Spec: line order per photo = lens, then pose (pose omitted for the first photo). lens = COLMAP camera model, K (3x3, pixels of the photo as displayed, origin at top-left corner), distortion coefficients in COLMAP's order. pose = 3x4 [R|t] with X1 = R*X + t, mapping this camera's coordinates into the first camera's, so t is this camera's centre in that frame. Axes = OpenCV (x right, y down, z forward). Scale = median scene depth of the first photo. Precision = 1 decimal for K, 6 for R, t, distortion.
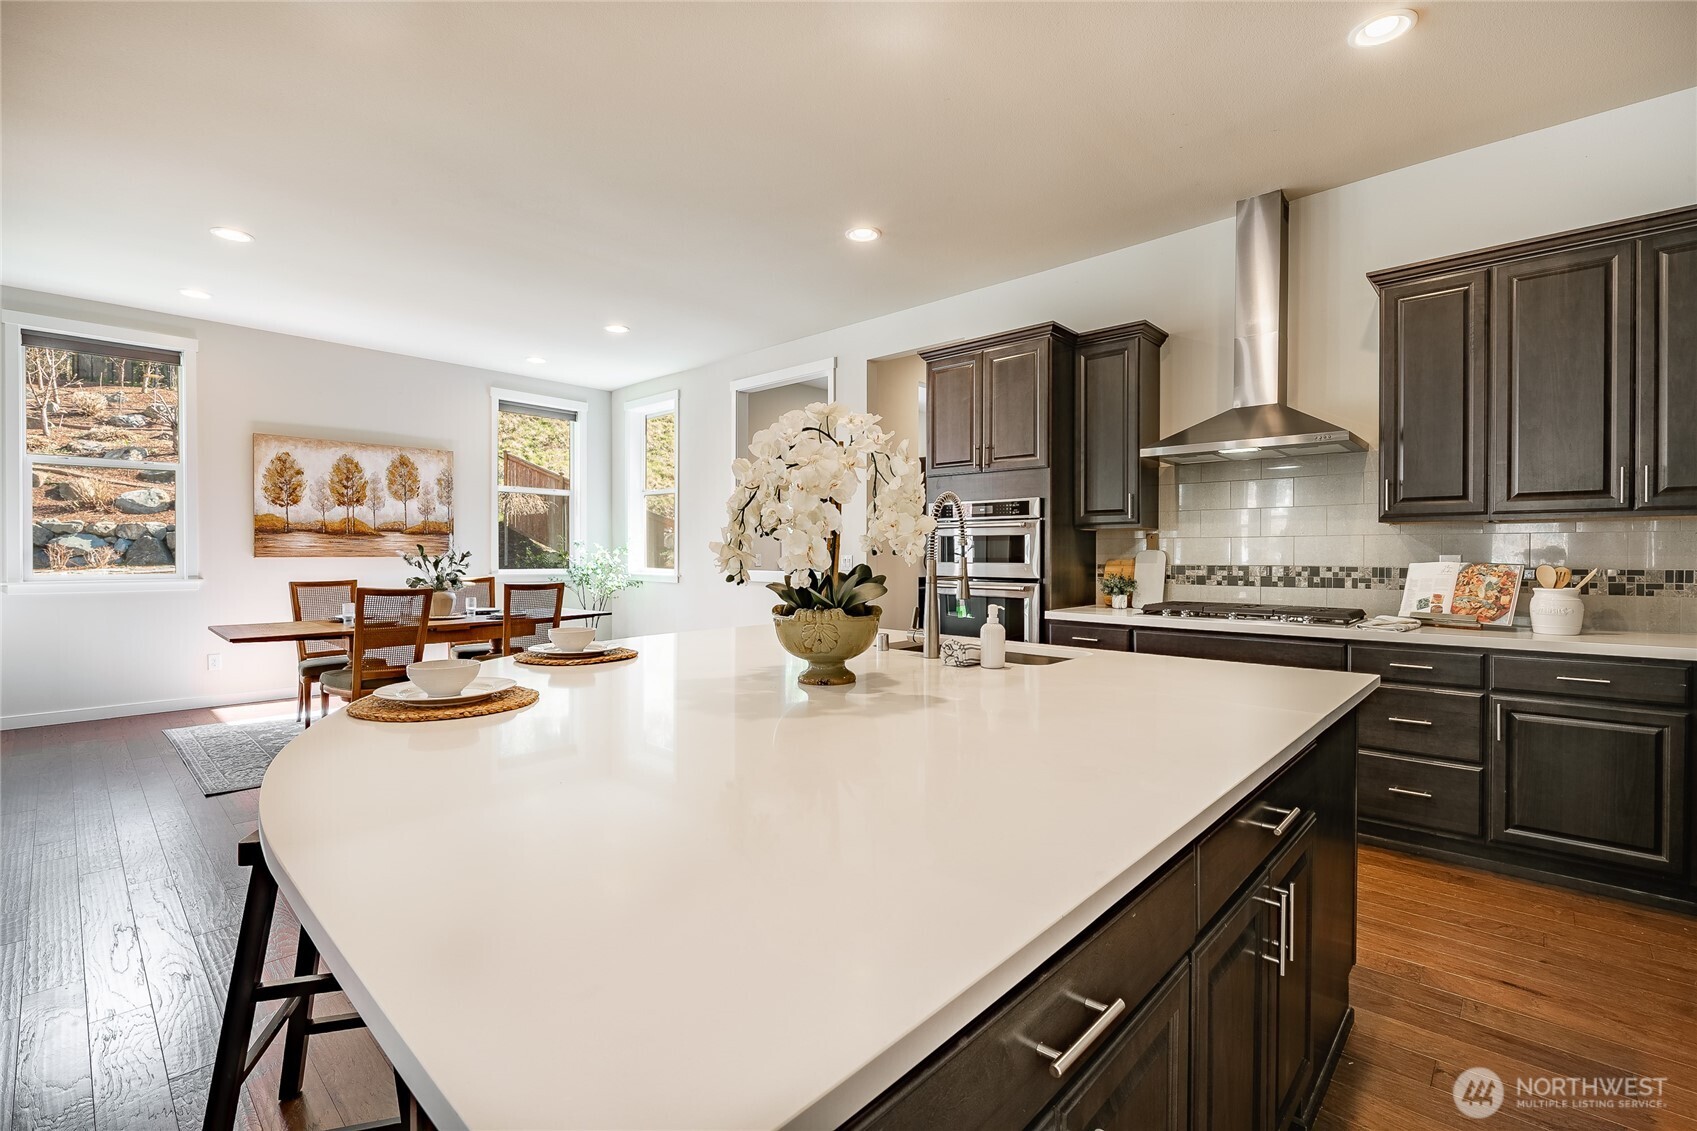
lens RADIAL K [[757.5, 0, 845.4], [0, 757.5, 556.5], [0, 0, 1]] dist [-0.000334, -0.004726]
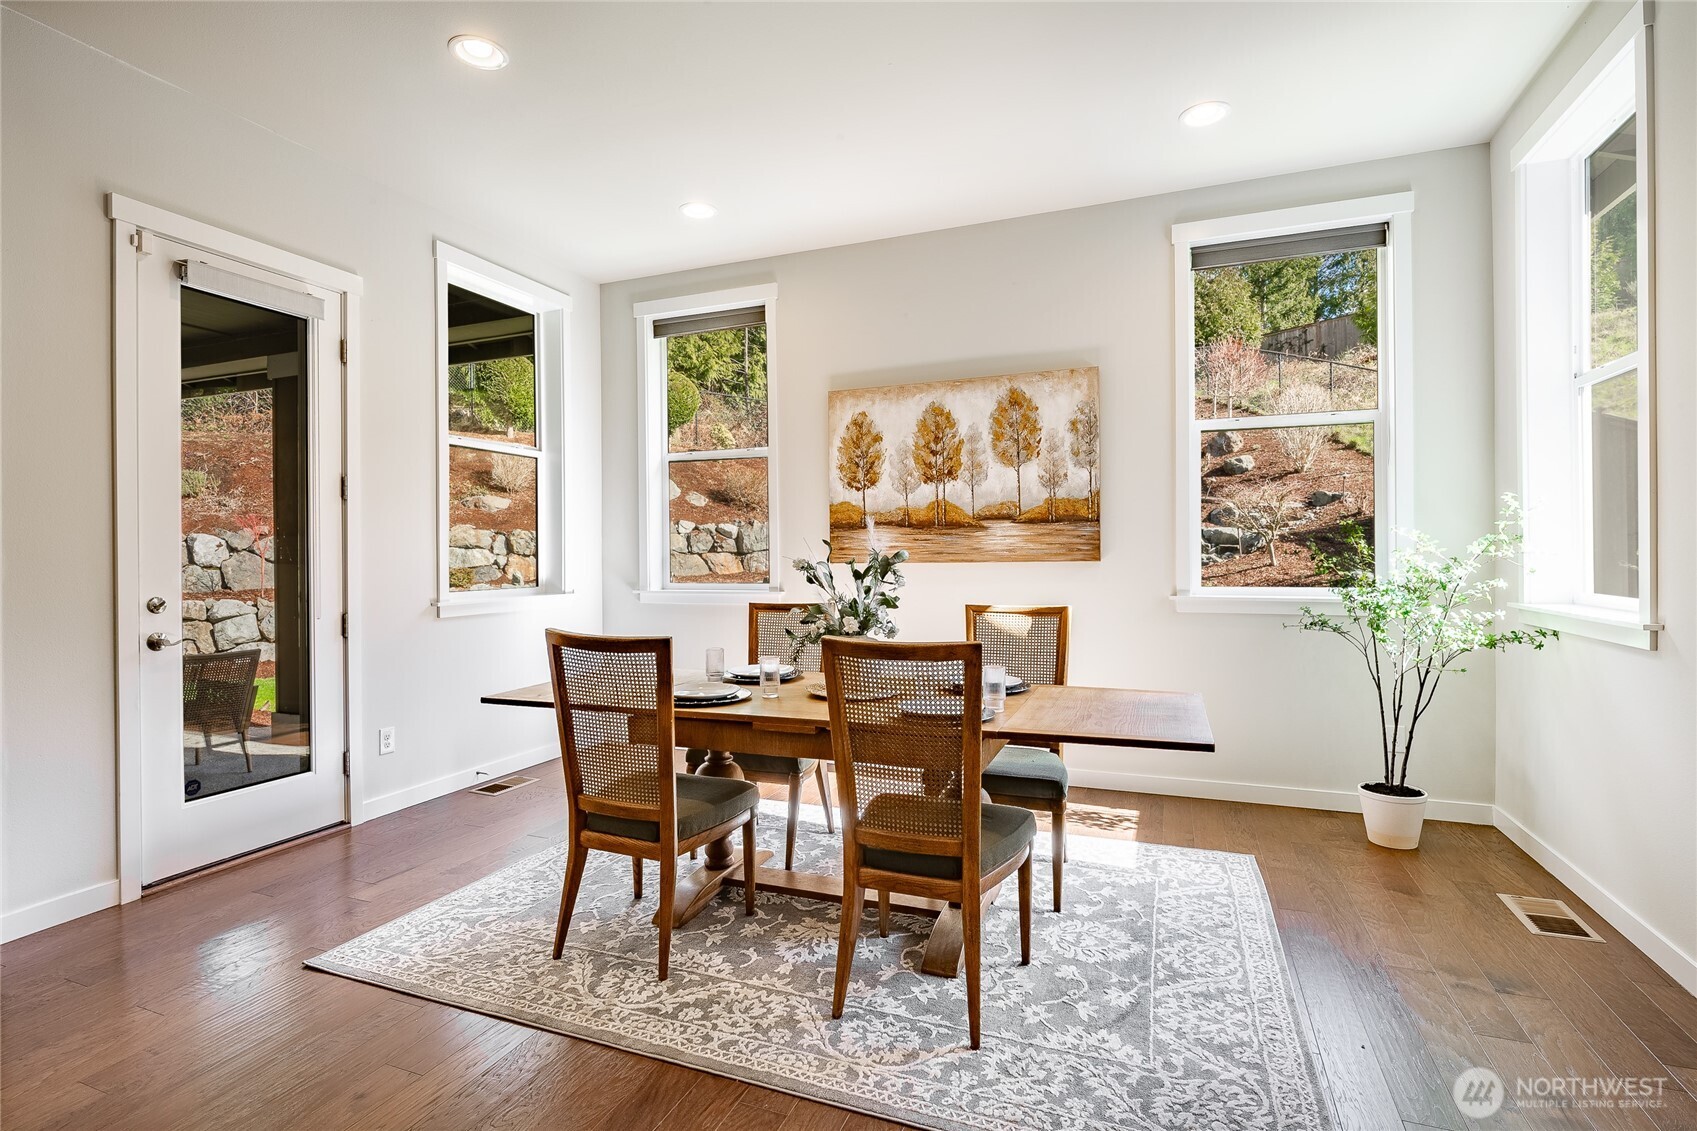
lens RADIAL K [[817.4, 0, 841.1], [0, 817.4, 559.4], [0, 0, 1]] dist [-0.006623, 0.000143]
pose [[0.360065, -0.001402, -0.932926, -0.061977], [0.006126, 0.999981, 0.000862, -0.004163], [0.932907, -0.006026, 0.360067, 0.930439]]
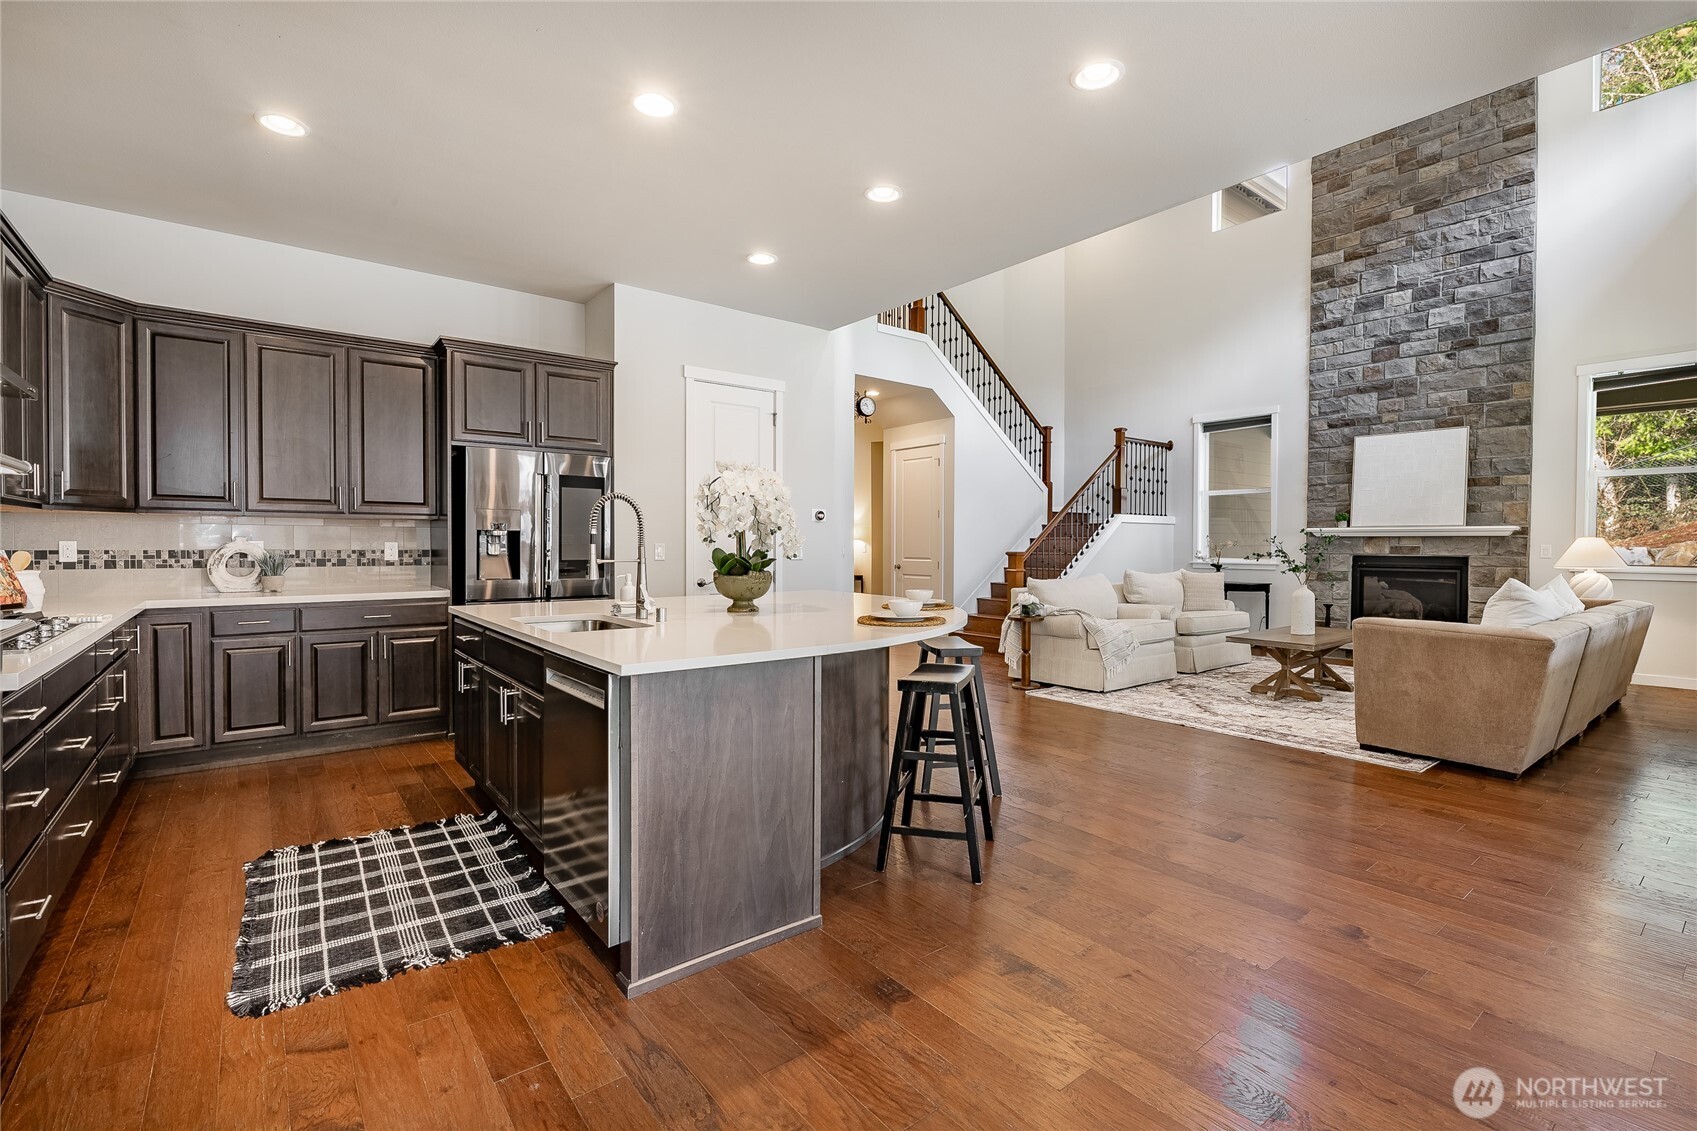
lens RADIAL K [[757.5, 0, 857.6], [0, 757.5, 559.4], [0, 0, 1]] dist [-0.000334, -0.004726]
pose [[-0.989498, -0.008330, 0.144303, -0.221806], [-0.004884, 0.999695, 0.024214, -0.003020], [-0.144461, 0.023255, -0.989237, 1.148271]]
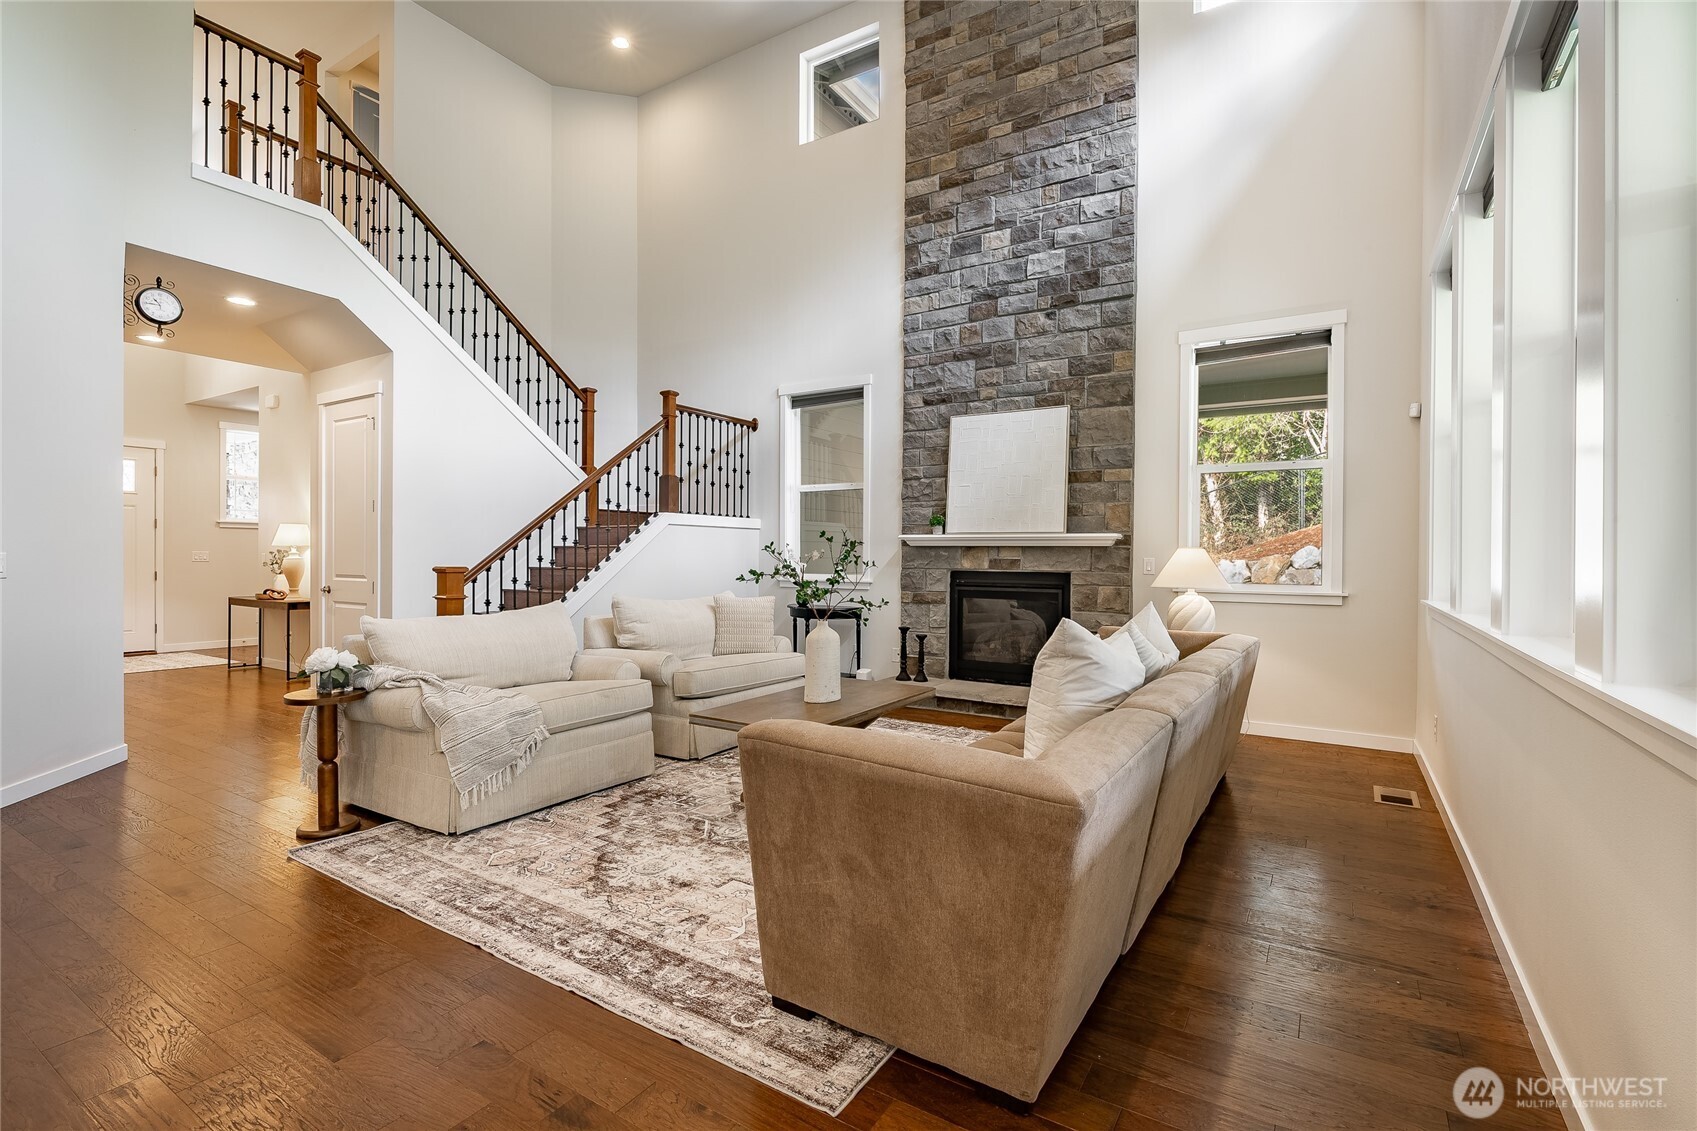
lens RADIAL K [[757.5, 0, 865.5], [0, 757.5, 561.8], [0, 0, 1]] dist [-0.000334, -0.004726]
pose [[-0.979656, -0.008252, -0.200515, -0.681420], [-0.010565, 0.999889, 0.010469, -0.004079], [0.200406, 0.012374, -0.979635, 0.545427]]
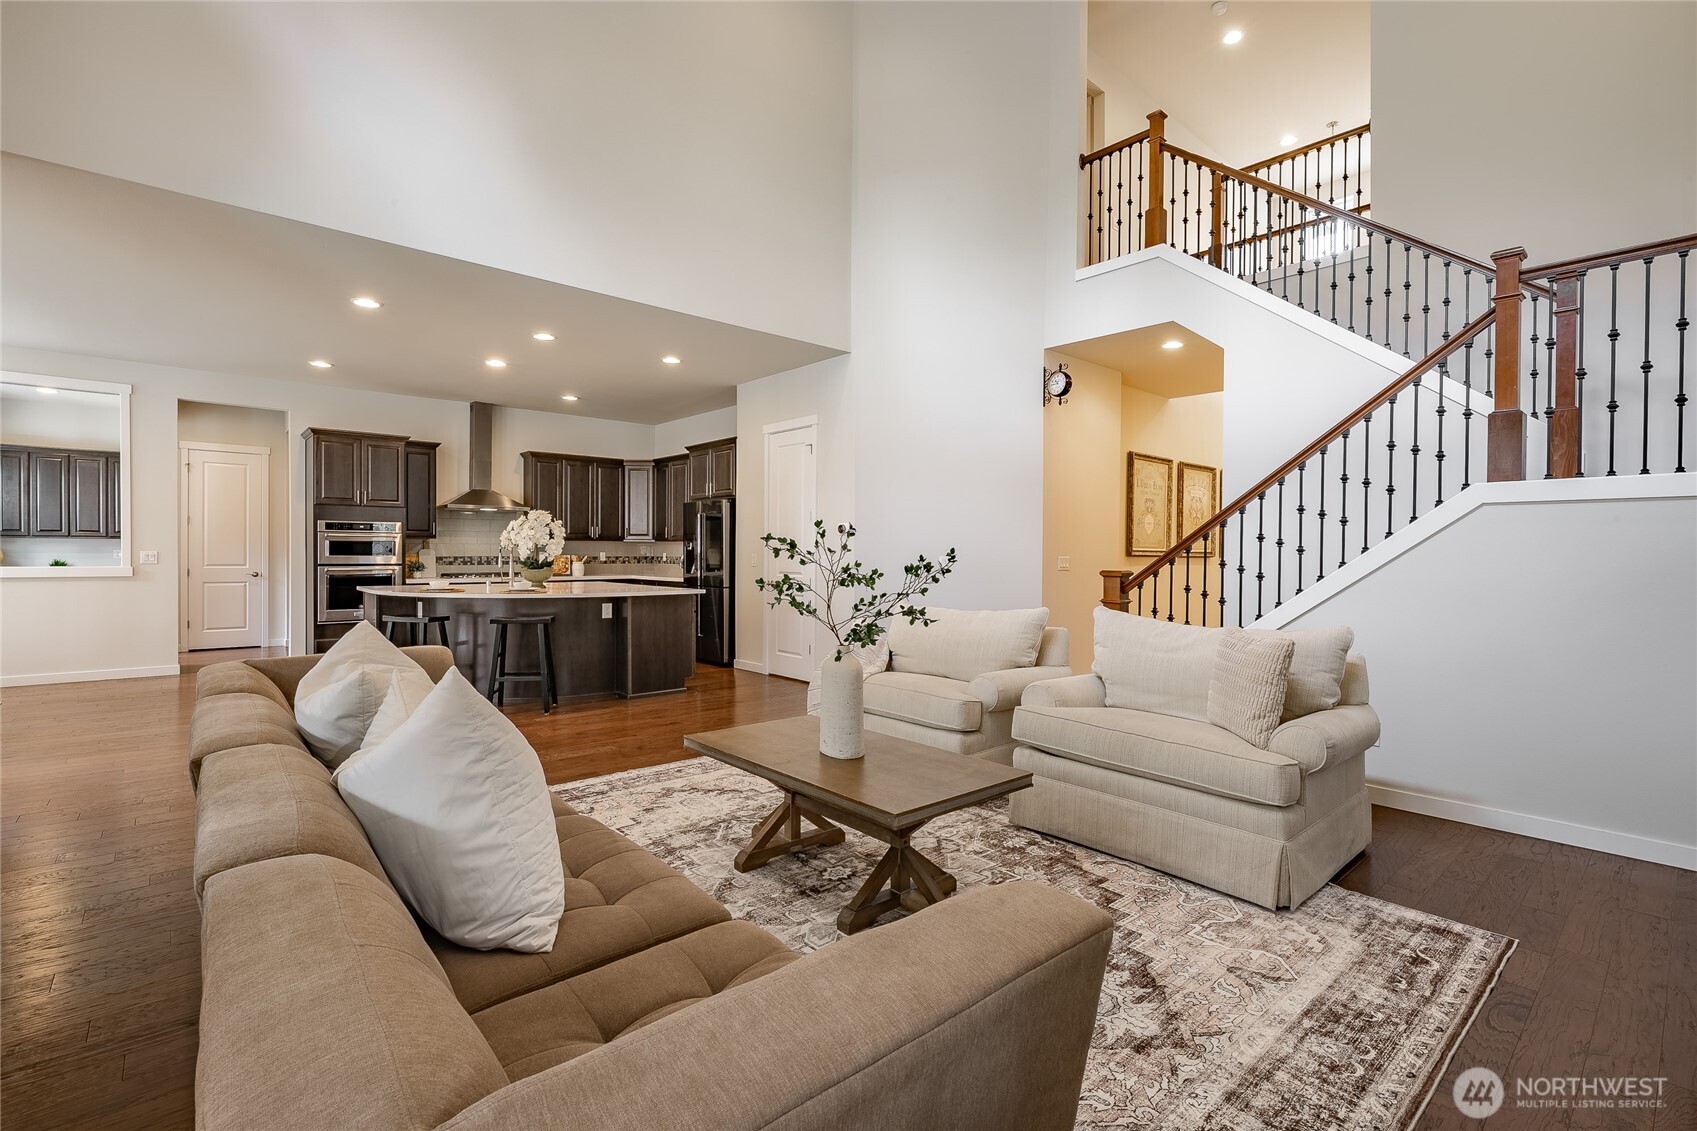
lens RADIAL K [[757.5, 0, 849.0], [0, 757.5, 561.0], [0, 0, 1]] dist [-0.000334, -0.004726]
pose [[0.096575, -0.013193, 0.995238, -1.383934], [-0.002201, 0.999907, 0.013468, -0.005750], [-0.995323, -0.003491, 0.096537, -0.312393]]
